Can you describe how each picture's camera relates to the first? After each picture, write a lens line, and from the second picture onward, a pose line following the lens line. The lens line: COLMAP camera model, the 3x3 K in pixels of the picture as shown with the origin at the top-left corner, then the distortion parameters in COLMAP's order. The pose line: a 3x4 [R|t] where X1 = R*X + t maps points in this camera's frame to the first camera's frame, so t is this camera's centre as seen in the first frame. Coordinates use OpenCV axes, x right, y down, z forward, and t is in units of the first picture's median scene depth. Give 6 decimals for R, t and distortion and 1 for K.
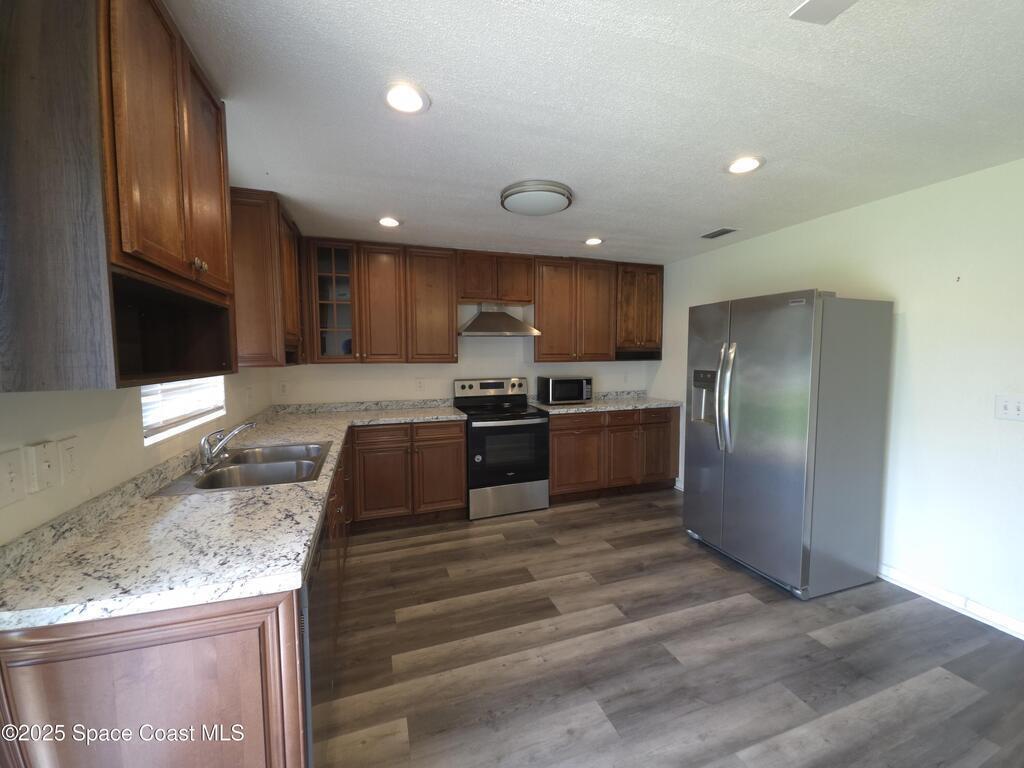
lens RADIAL K [[406.1, 0, 507.0], [0, 406.1, 383.8], [0, 0, 1]] dist [-0.000096, -0.000834]
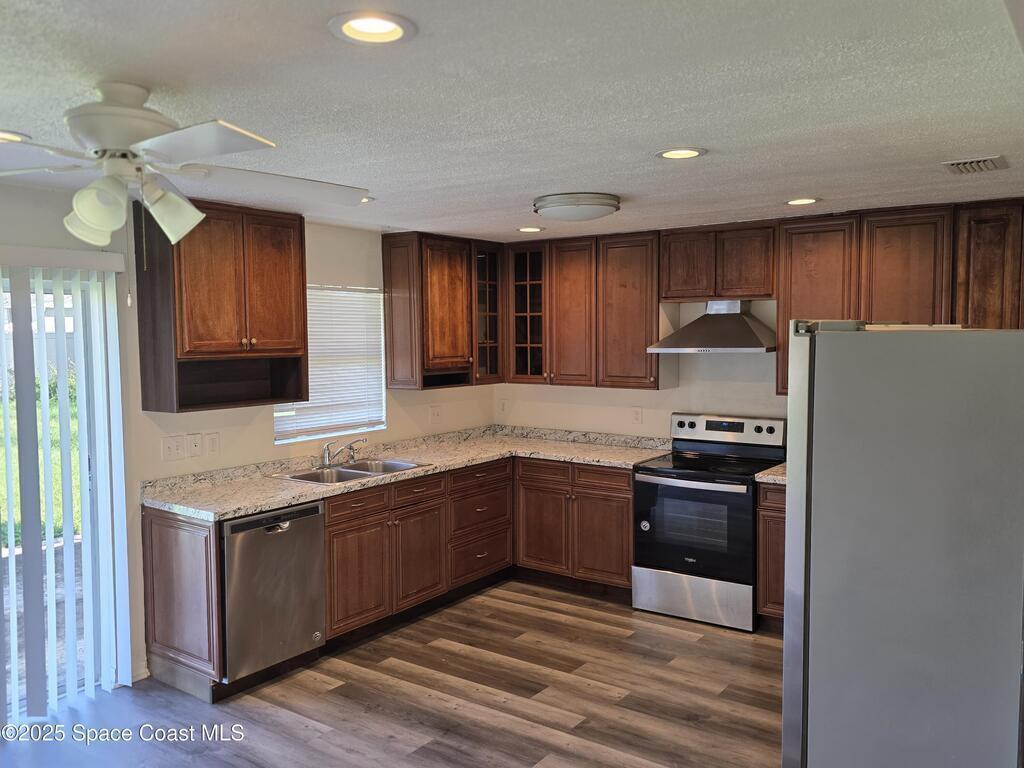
lens RADIAL K [[825.4, 0, 512.0], [0, 825.4, 384.0], [0, 0, 1]] dist [0.059825, -0.005395]
pose [[0.577961, 0.054730, -0.814227, 0.968639], [-0.053858, 0.998131, 0.028861, -0.095270], [0.814285, 0.027172, 0.579828, -0.048443]]
